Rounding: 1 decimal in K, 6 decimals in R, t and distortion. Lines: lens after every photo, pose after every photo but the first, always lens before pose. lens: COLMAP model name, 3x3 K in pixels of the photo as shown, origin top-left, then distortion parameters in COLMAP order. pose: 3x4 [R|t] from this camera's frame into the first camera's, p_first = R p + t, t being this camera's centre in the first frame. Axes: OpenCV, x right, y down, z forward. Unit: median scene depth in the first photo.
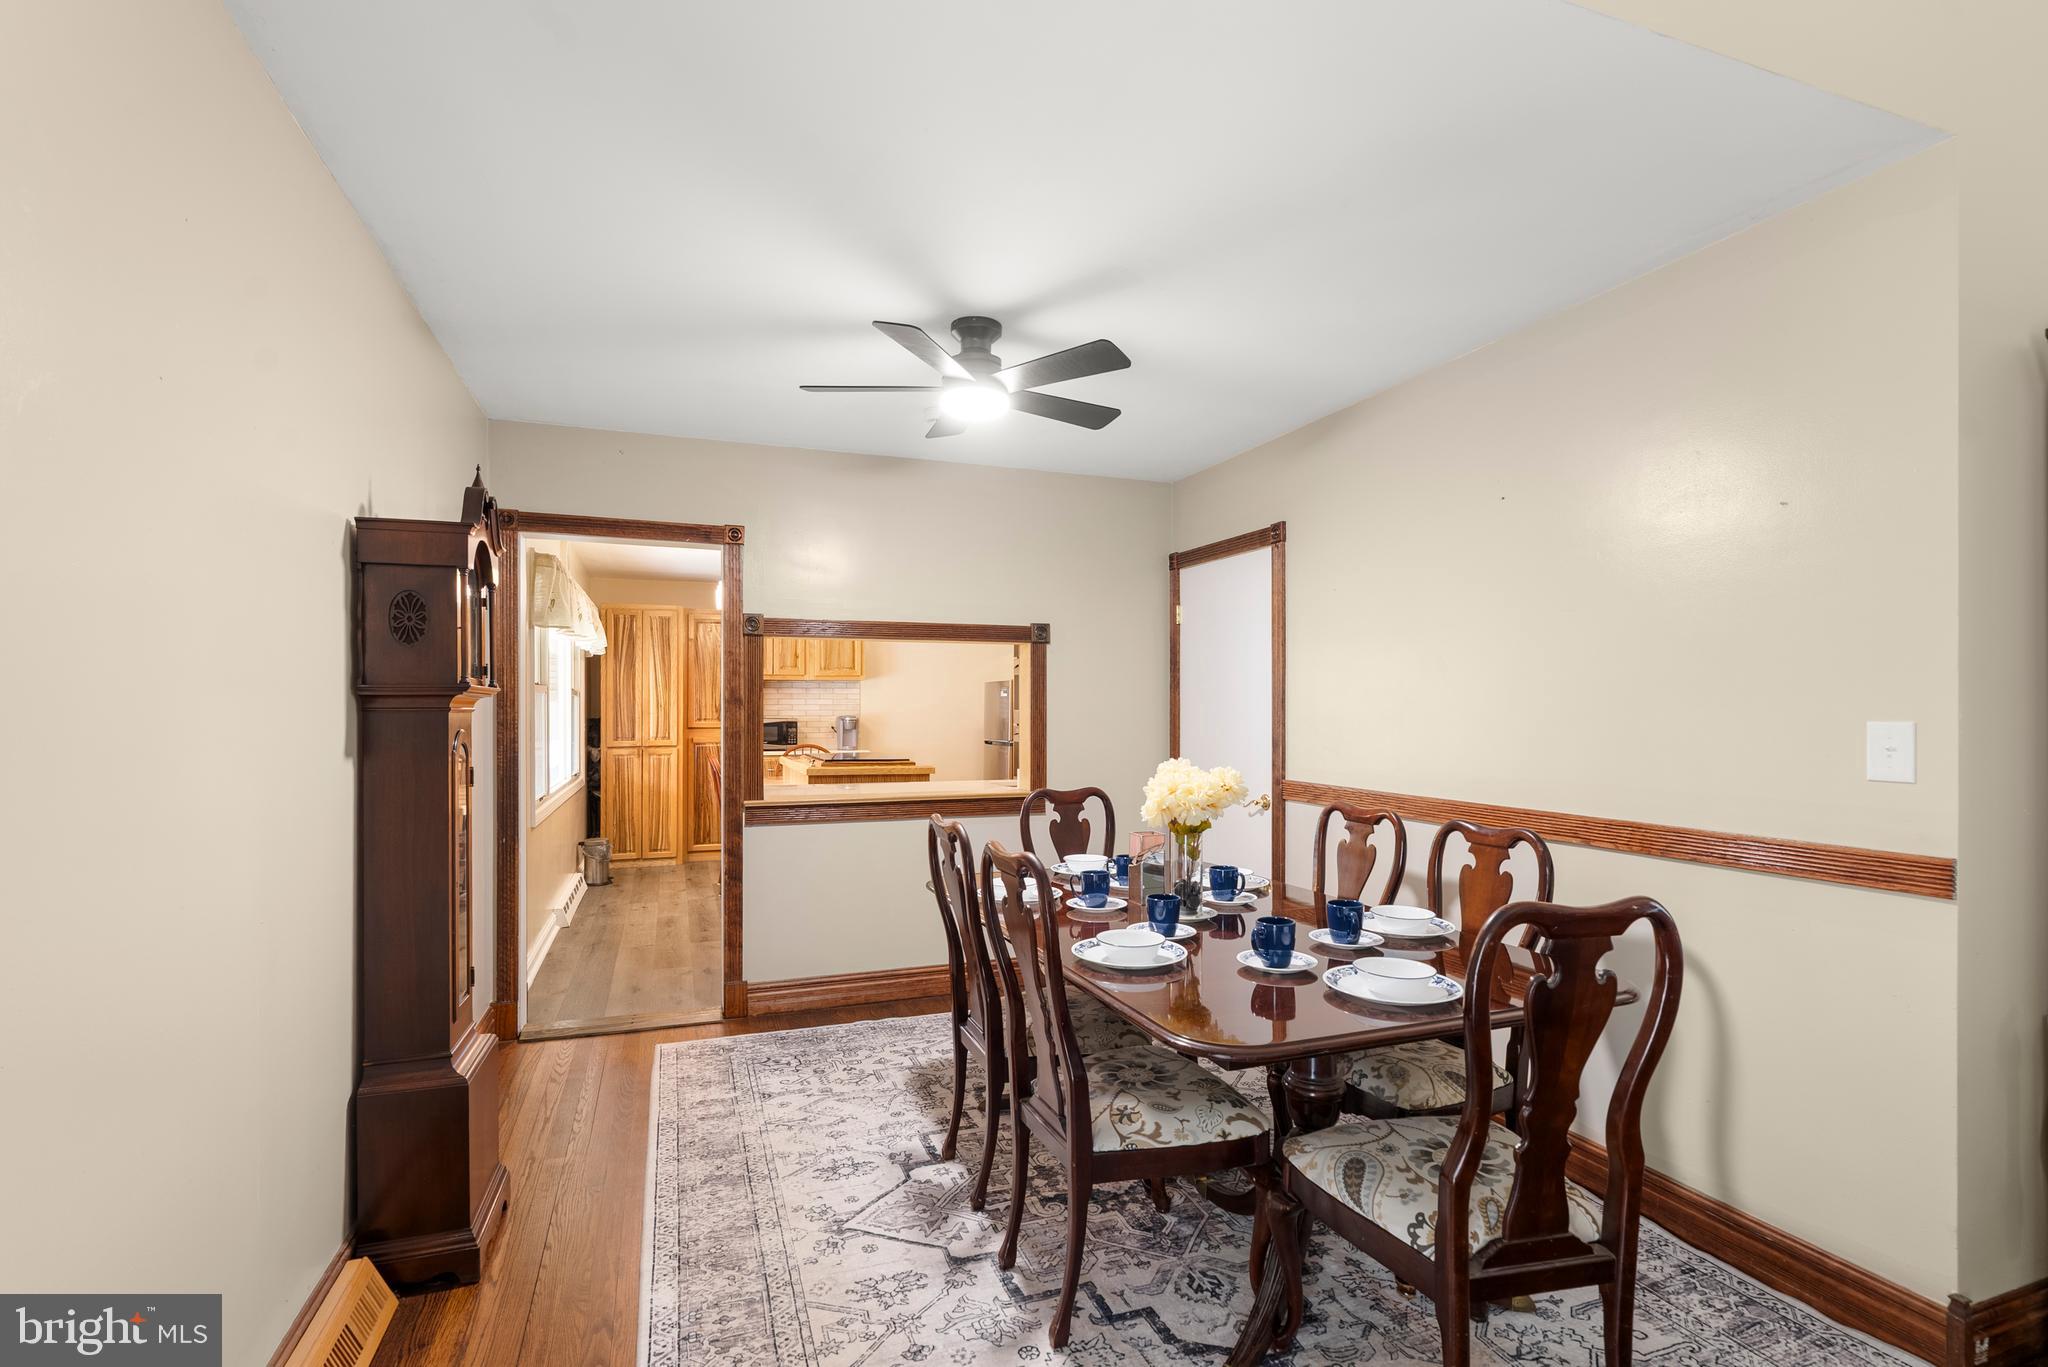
lens RADIAL K [[941.3, 0, 1017.5], [0, 941.3, 703.1], [0, 0, 1]] dist [-0.001570, -0.000316]
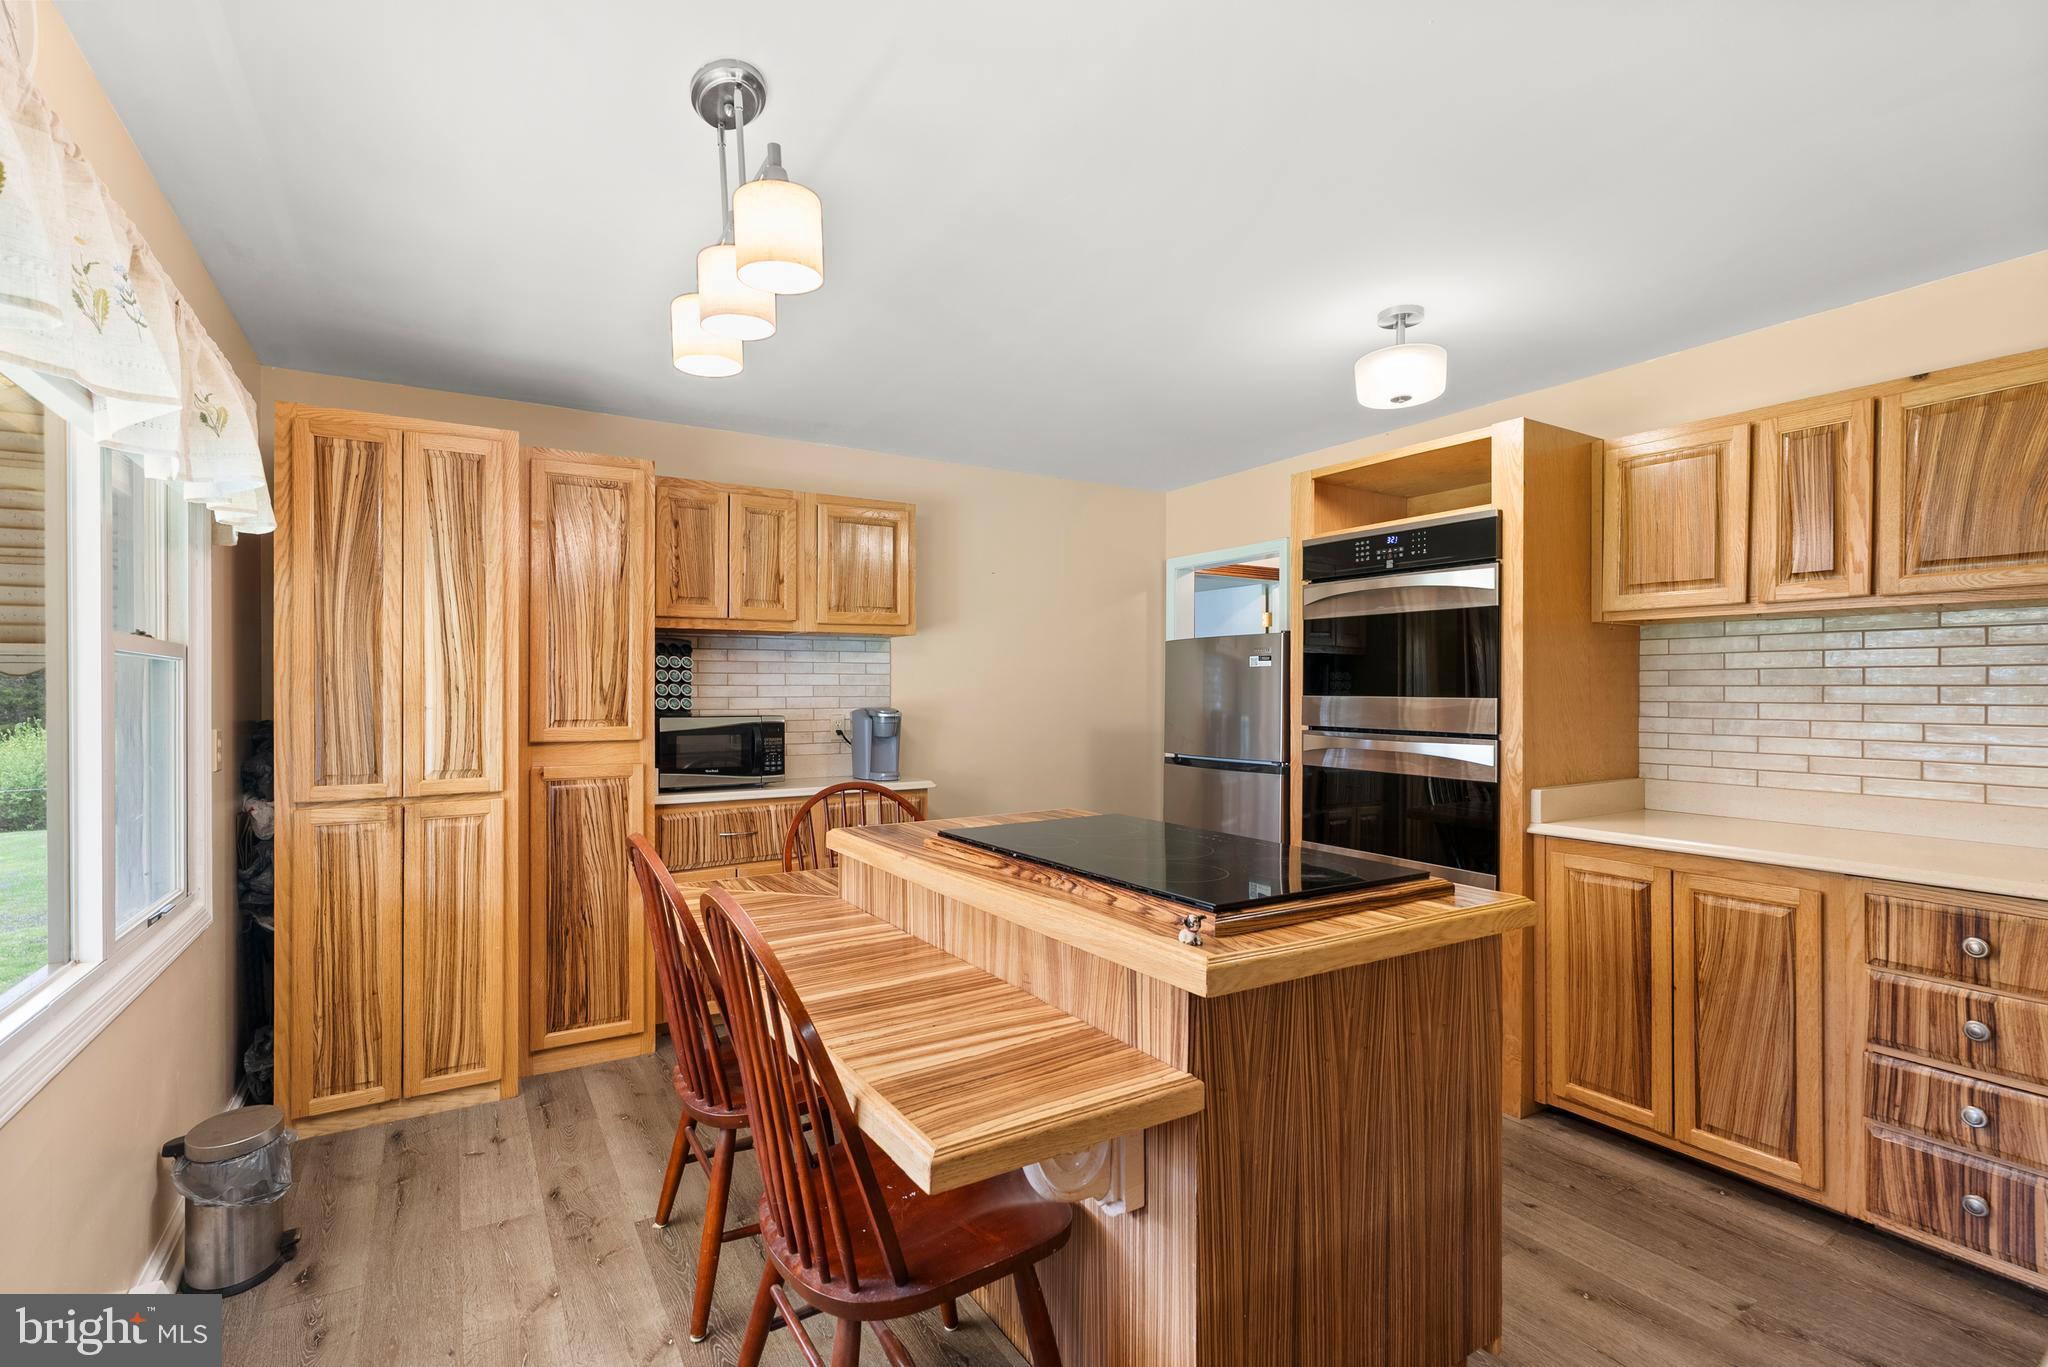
lens RADIAL K [[937.0, 0, 1024.0], [0, 937.0, 683.5], [0, 0, 1]] dist [-0.004093, -0.000345]
pose [[0.980022, 0.000283, 0.198891, -0.429712], [-0.000330, 1.000000, 0.000204, 0.001655], [-0.198891, -0.000265, 0.980022, 1.092244]]
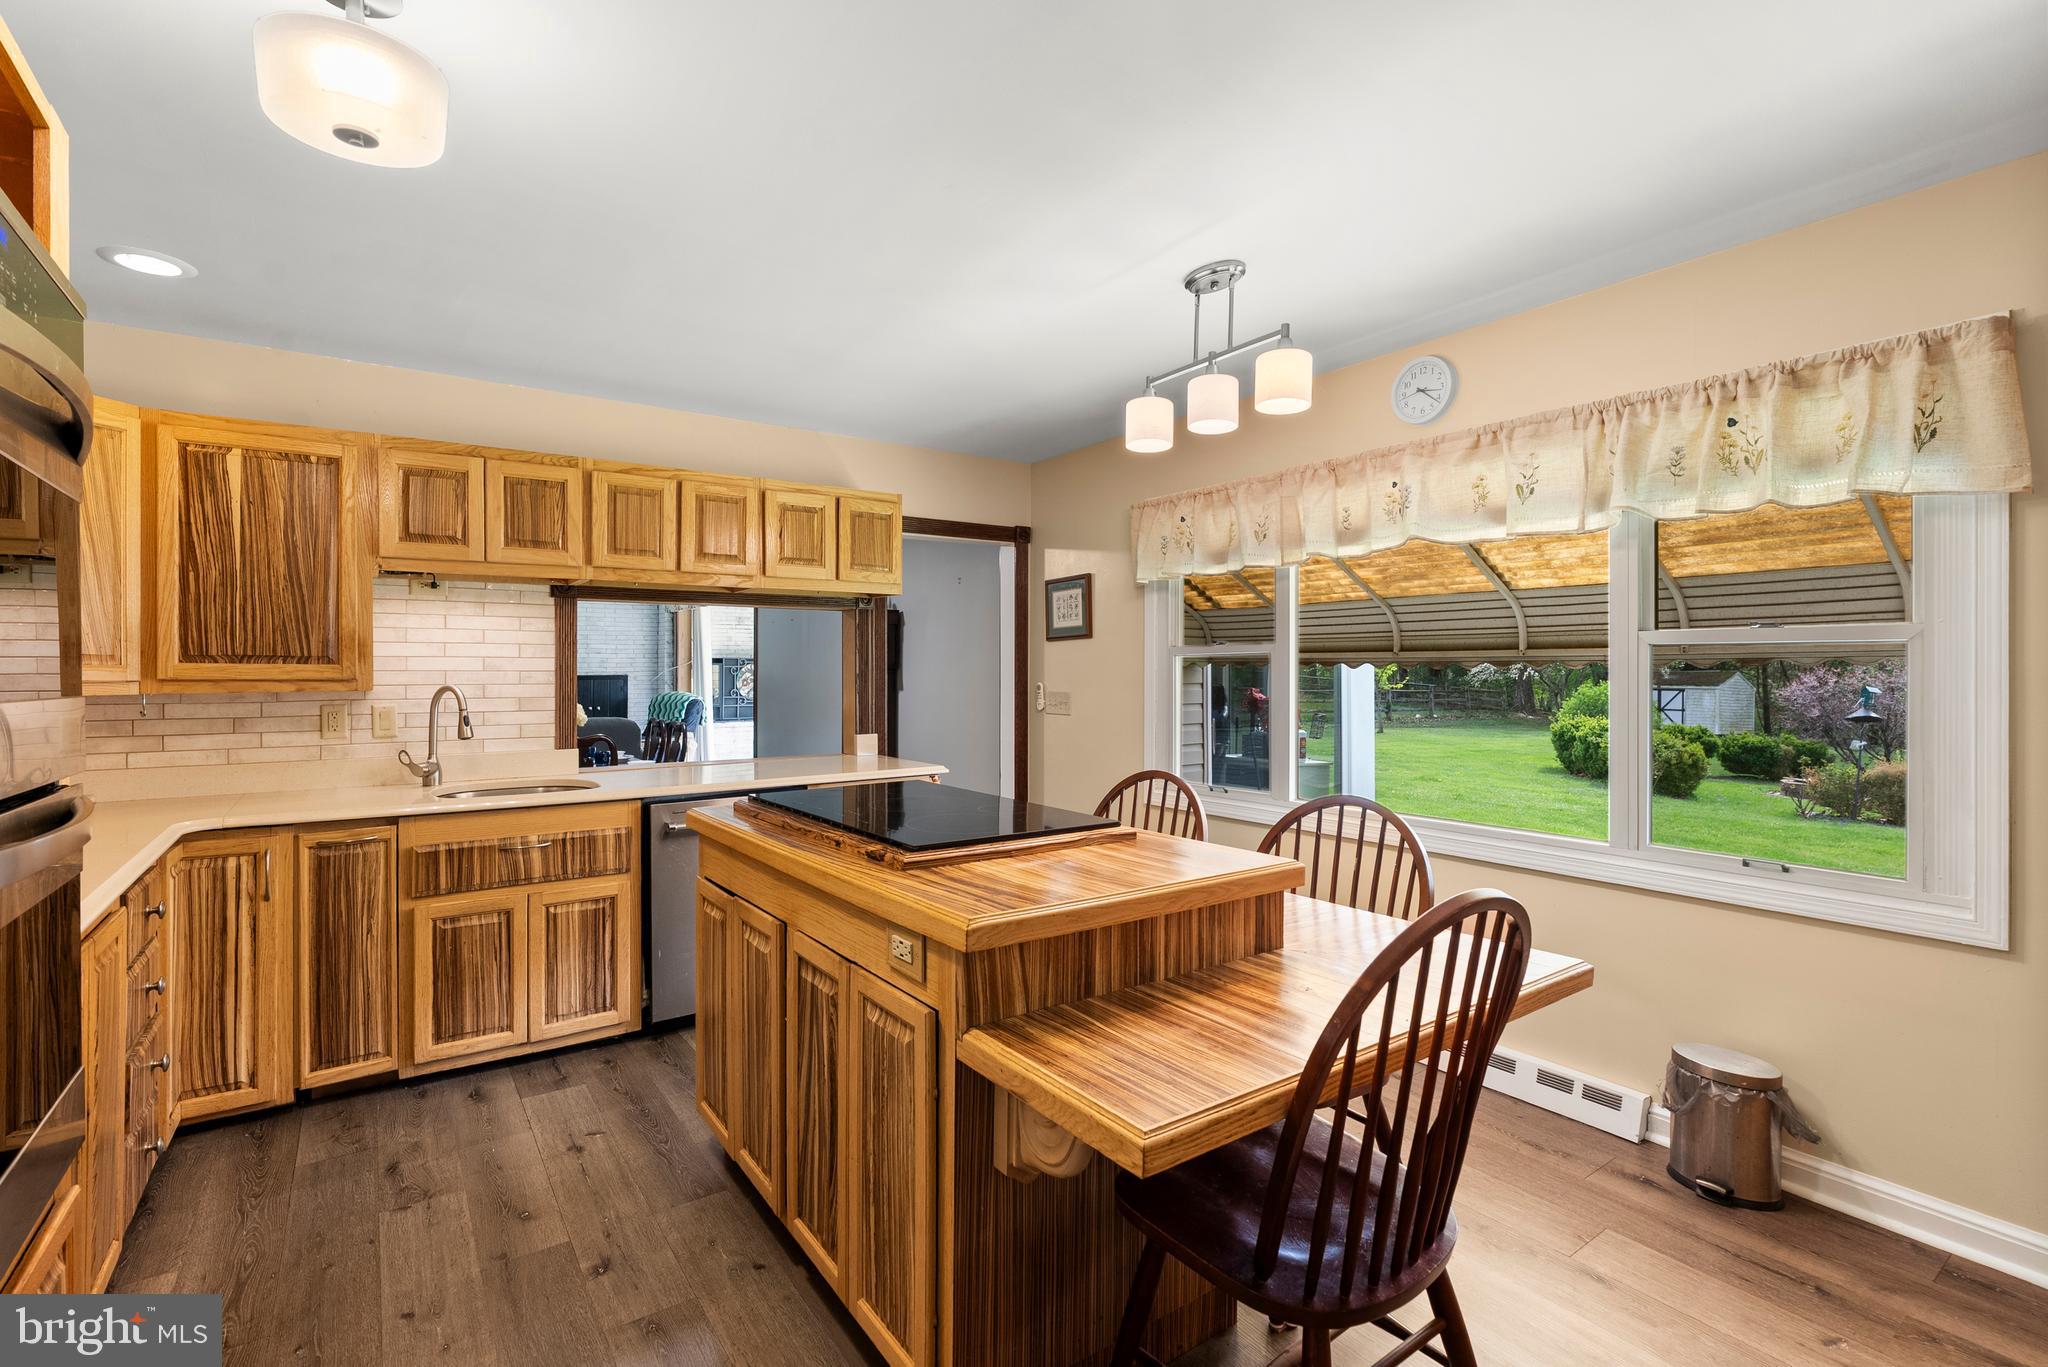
lens RADIAL K [[943.4, 0, 1017.2], [0, 943.4, 672.8], [0, 0, 1]] dist [0.002453, 0.000266]
pose [[-0.964639, 0.001691, -0.263571, -0.173522], [0.001522, 0.999998, 0.000843, 0.003494], [0.263572, 0.000412, -0.964640, 2.136258]]
